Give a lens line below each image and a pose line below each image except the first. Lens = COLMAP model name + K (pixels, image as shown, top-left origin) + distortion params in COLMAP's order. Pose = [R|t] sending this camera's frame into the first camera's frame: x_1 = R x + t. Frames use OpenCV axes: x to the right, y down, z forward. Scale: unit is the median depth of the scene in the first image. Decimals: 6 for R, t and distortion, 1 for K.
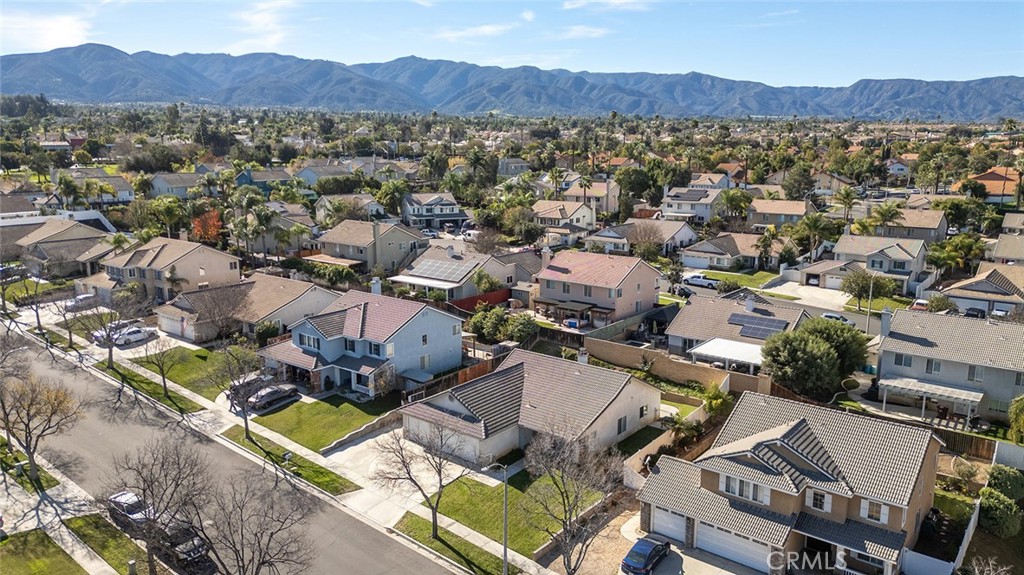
lens RADIAL K [[723.1, 0, 512.0], [0, 723.1, 287.5], [0, 0, 1]] dist [0.058583, -0.001582]
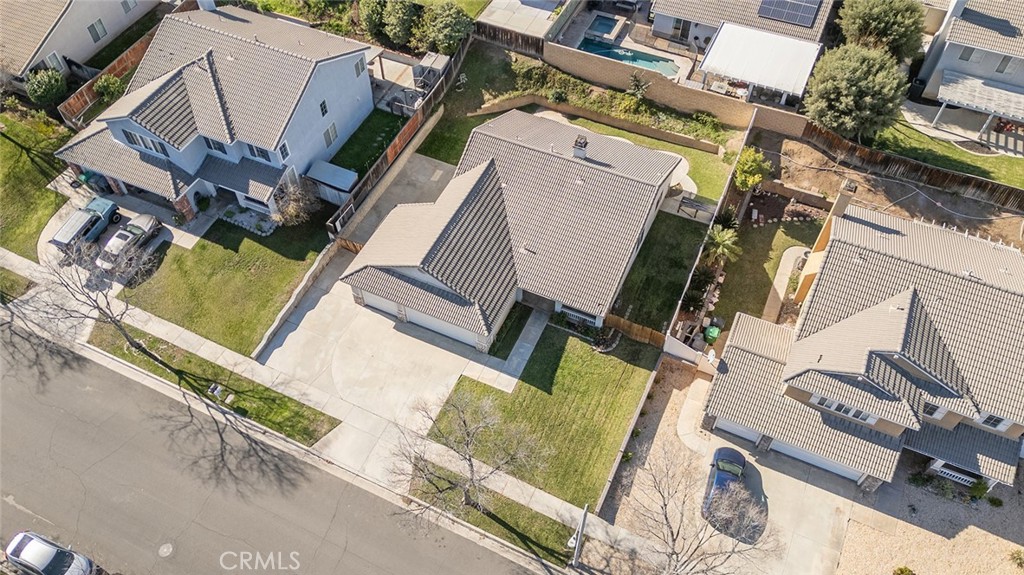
lens RADIAL K [[770.6, 0, 504.6], [0, 770.6, 282.0], [0, 0, 1]] dist [0.072214, -0.070385]
pose [[0.970446, -0.199258, 0.136128, -0.105381], [0.061378, 0.749356, 0.659317, -0.318168], [-0.233382, -0.631476, 0.739440, 0.398224]]
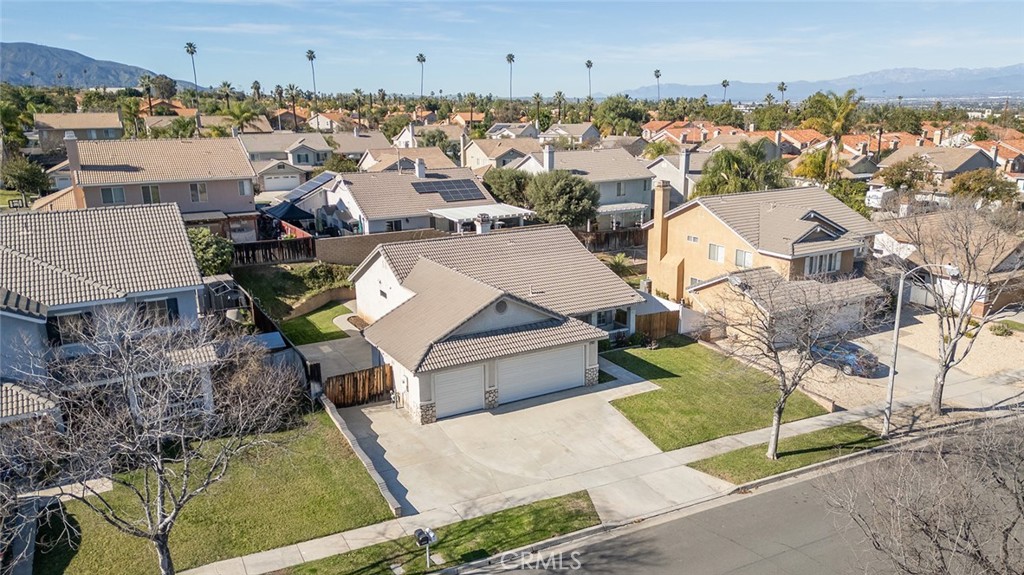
lens RADIAL K [[773.4, 0, 510.8], [0, 773.4, 240.2], [0, 0, 1]] dist [0.029163, -0.003315]
pose [[0.366832, -0.165382, 0.915469, -0.596744], [0.194089, 0.976021, 0.098549, 0.043454], [-0.909815, 0.141532, 0.390134, 0.721234]]
